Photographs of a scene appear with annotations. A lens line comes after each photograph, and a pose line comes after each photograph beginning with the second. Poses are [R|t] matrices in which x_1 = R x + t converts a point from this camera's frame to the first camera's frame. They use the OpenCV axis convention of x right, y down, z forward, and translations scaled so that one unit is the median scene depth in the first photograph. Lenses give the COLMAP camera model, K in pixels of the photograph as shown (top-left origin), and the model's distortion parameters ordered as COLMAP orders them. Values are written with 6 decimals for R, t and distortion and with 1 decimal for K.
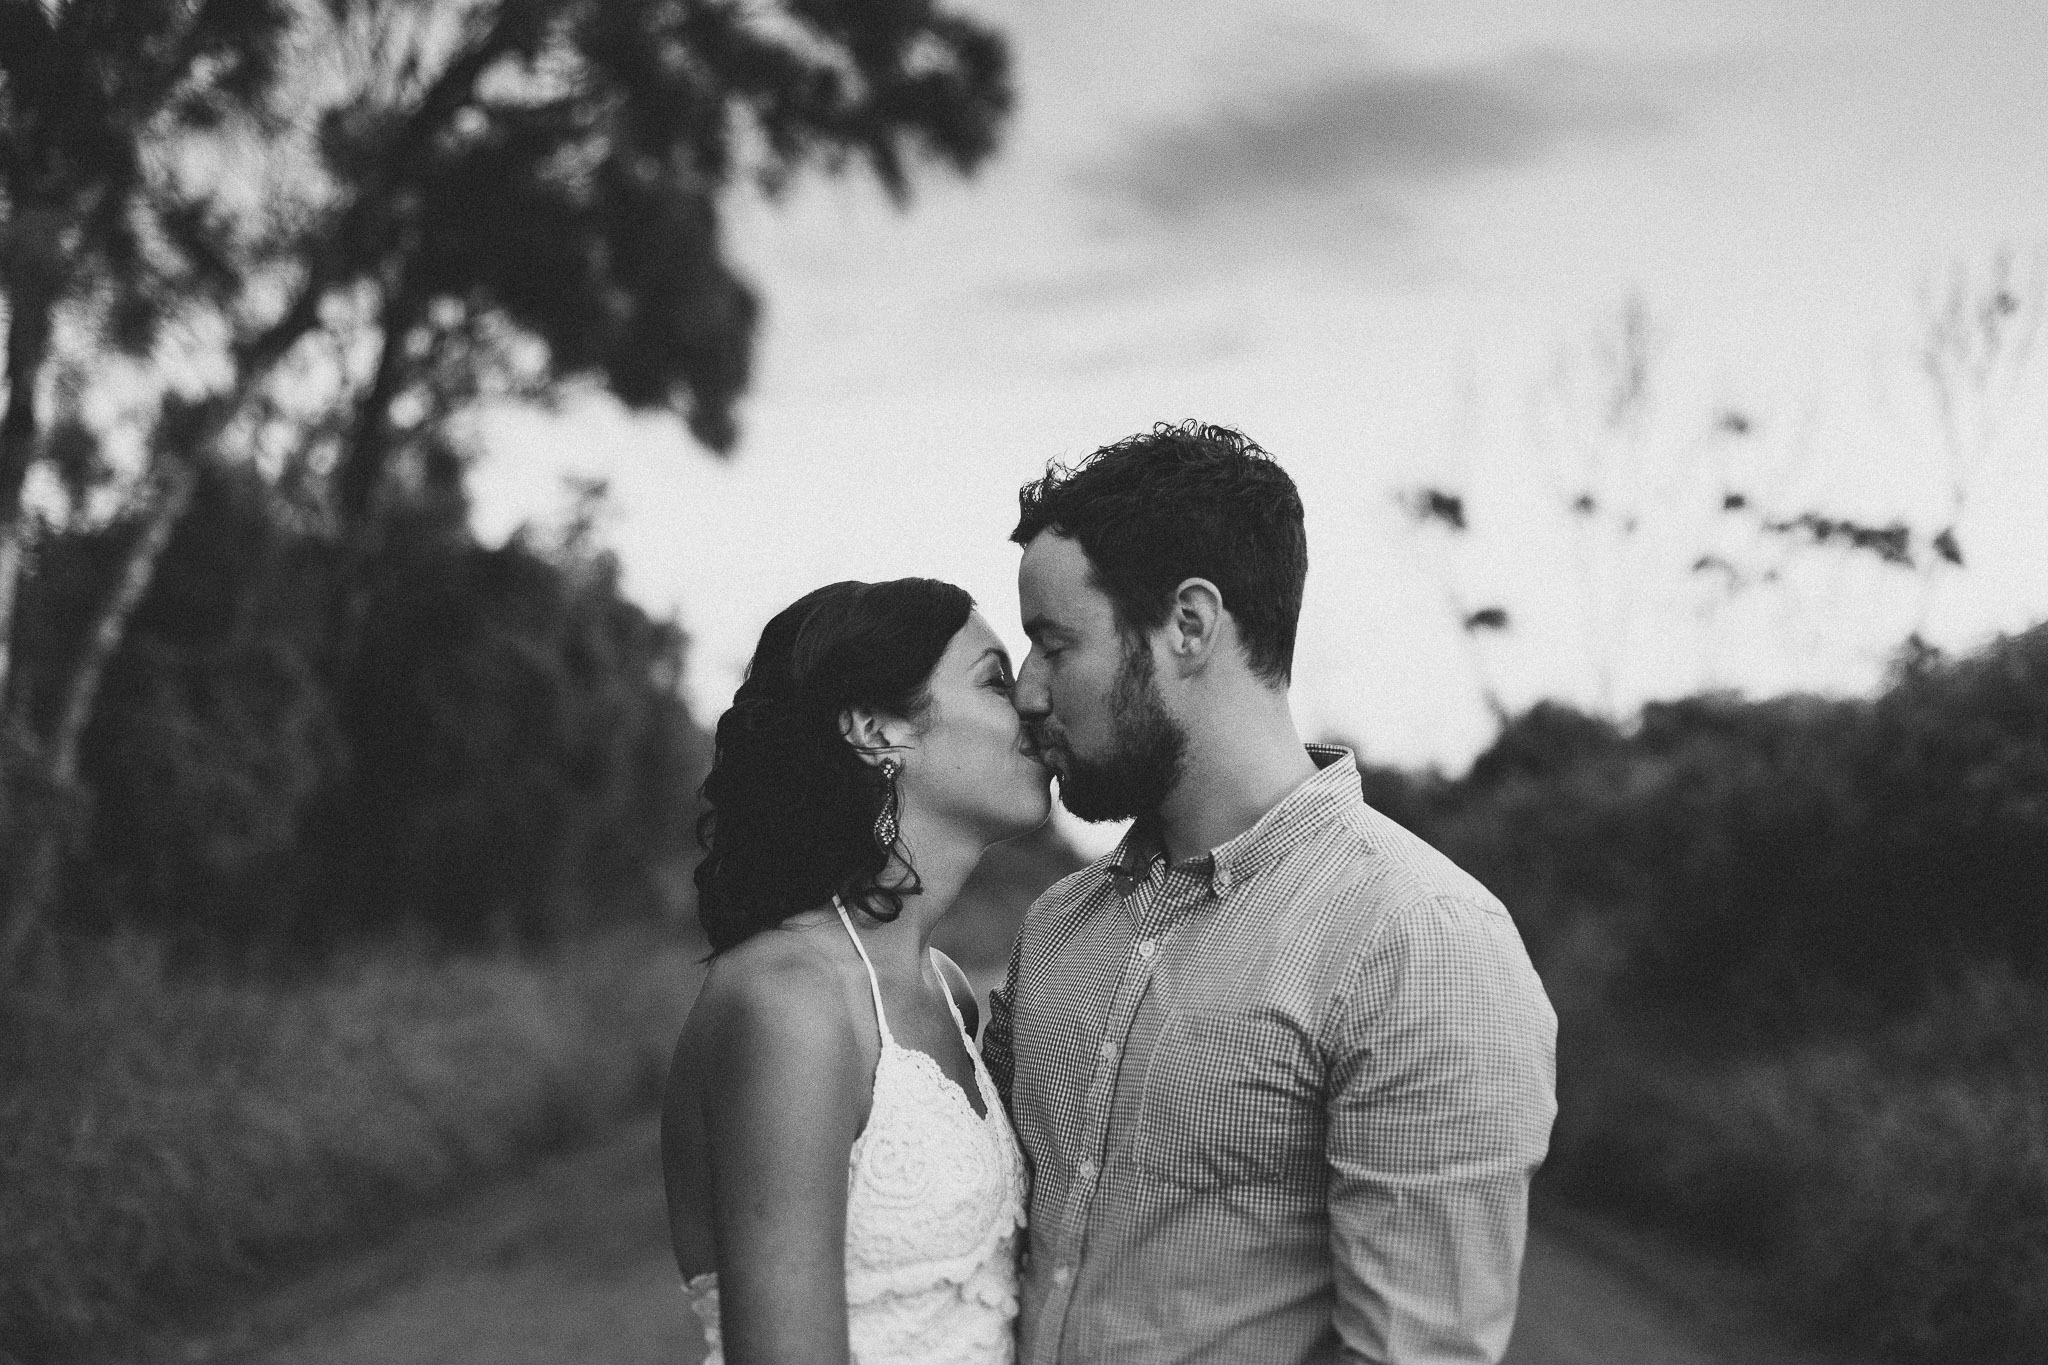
lens RADIAL K [[2813.3, 0, 1024.0], [0, 2813.3, 682.5], [0, 0, 1]] dist [0.006579, -0.002124]
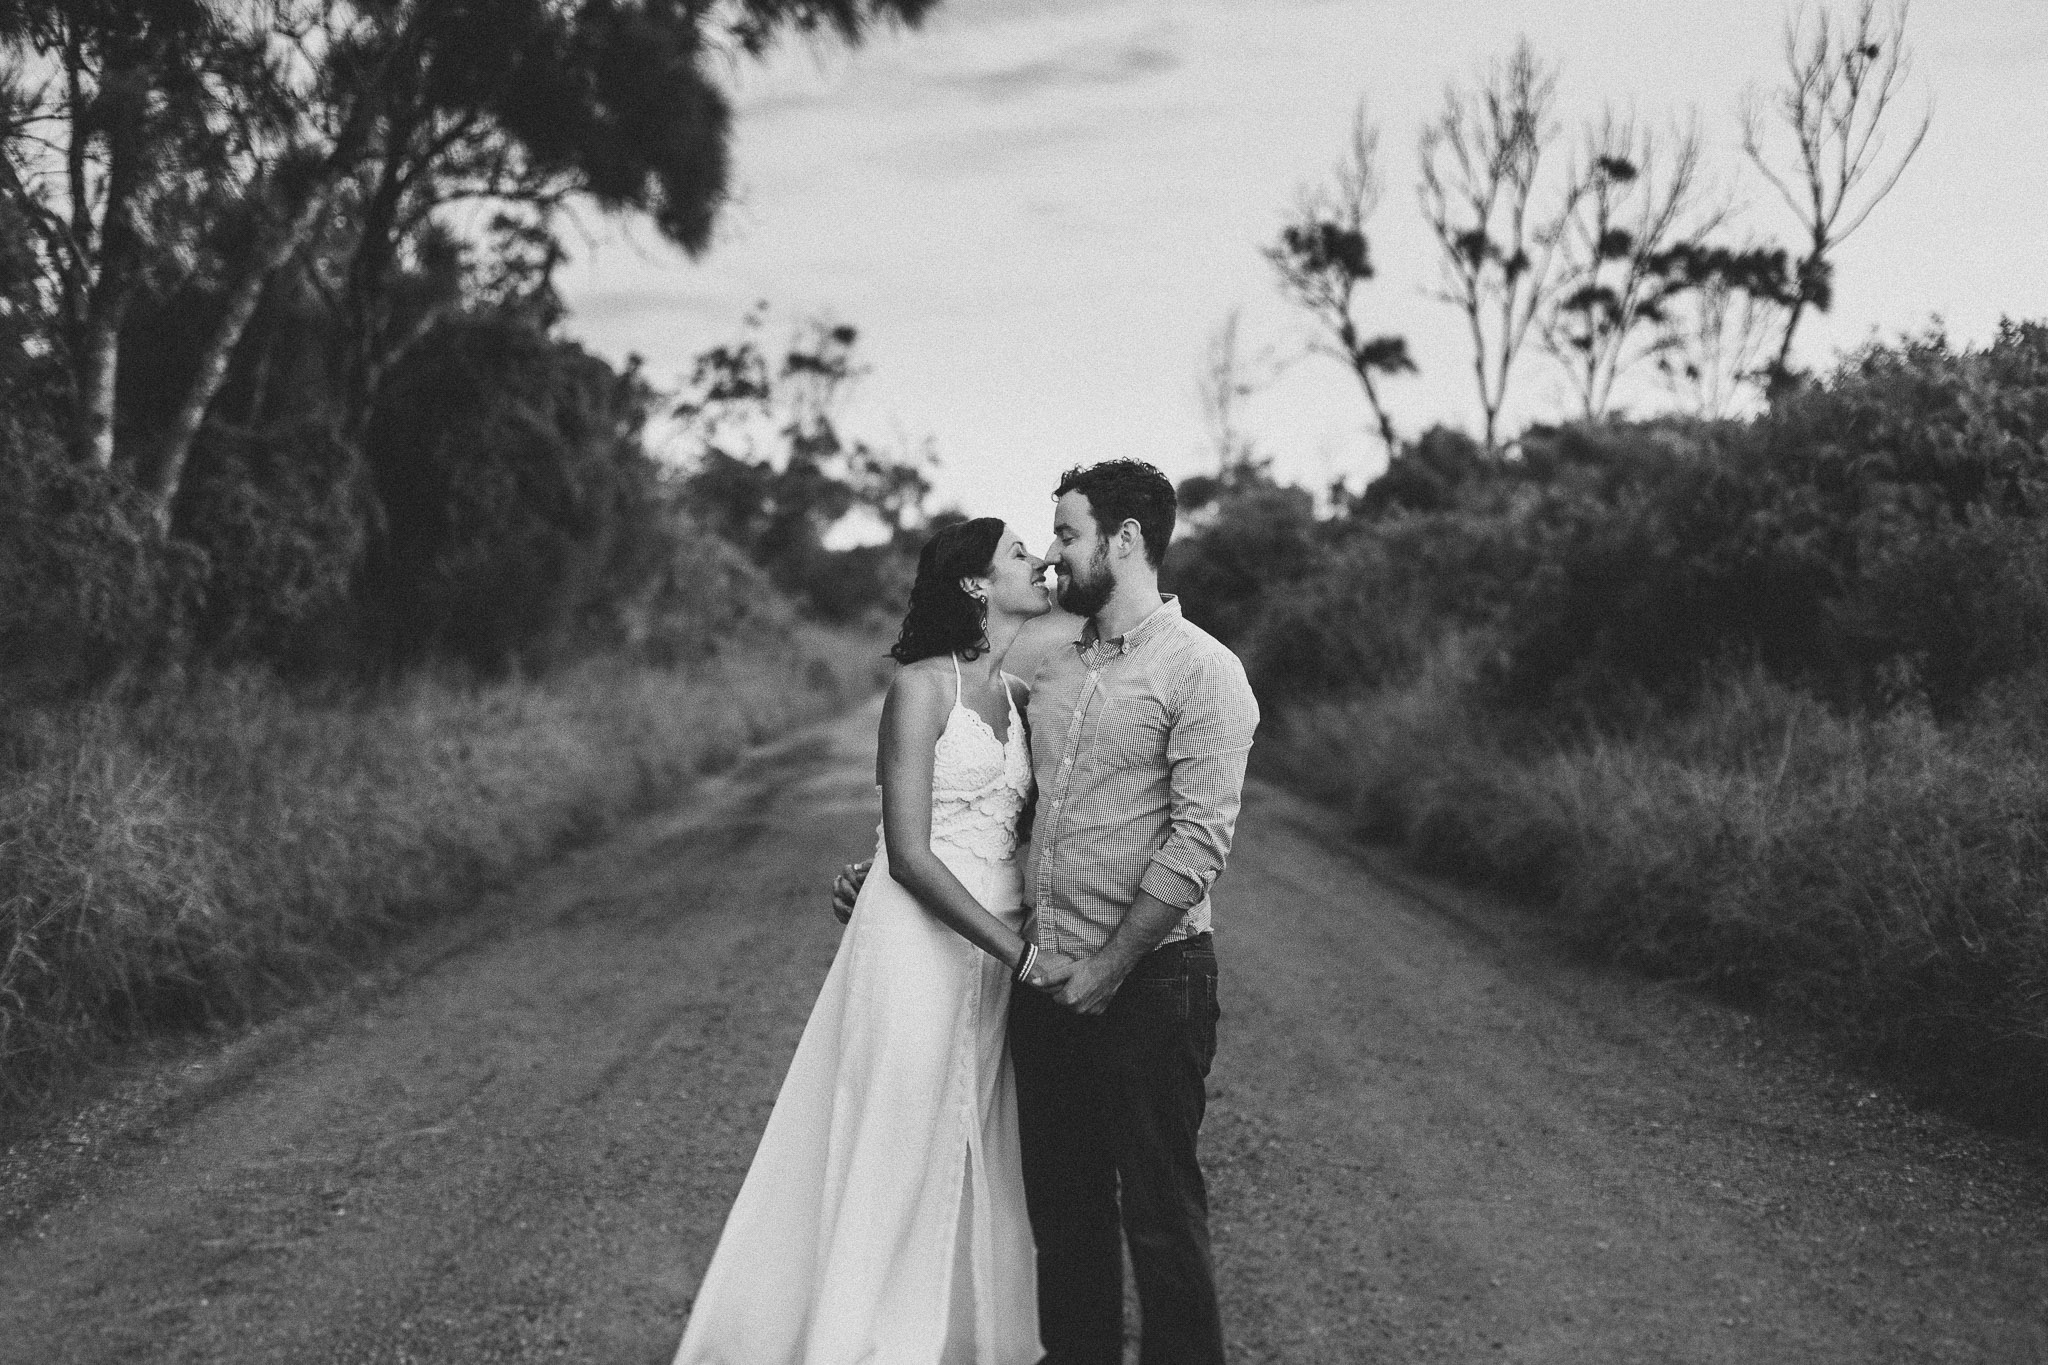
lens RADIAL K [[2813.3, 0, 1024.0], [0, 2813.3, 682.5], [0, 0, 1]] dist [0.006579, -0.002124]
pose [[0.999431, -0.014080, 0.030650, -0.013695], [0.010977, 0.995011, 0.099156, -0.020881], [-0.031893, -0.098763, 0.994600, -0.209776]]
